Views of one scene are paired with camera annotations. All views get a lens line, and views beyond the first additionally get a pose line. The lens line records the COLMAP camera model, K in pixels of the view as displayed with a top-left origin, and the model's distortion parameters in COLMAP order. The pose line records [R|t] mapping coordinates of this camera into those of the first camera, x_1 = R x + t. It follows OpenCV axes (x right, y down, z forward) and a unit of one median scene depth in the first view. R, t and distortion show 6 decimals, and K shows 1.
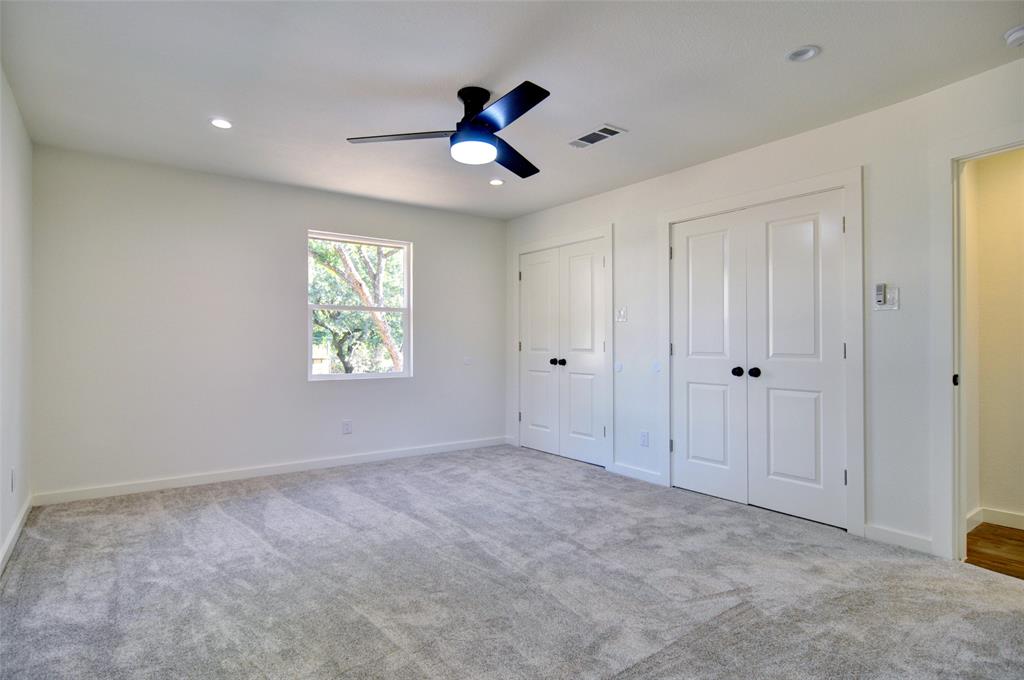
lens RADIAL K [[544.5, 0, 512.0], [0, 544.5, 340.0], [0, 0, 1]] dist [0.021573, -0.015576]
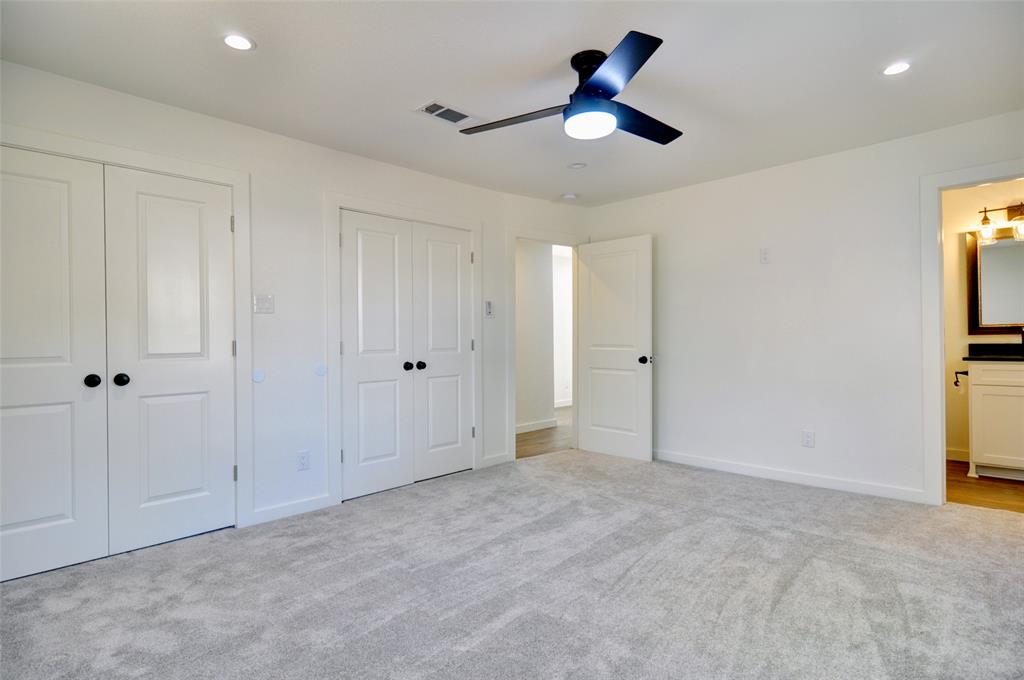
lens RADIAL K [[544.5, 0, 512.0], [0, 544.5, 340.0], [0, 0, 1]] dist [0.021573, -0.015576]
pose [[-0.169361, -0.003154, 0.985549, -0.694708], [0.004228, 0.999983, 0.003927, 0.001294], [-0.985545, 0.004832, -0.169344, 0.959025]]
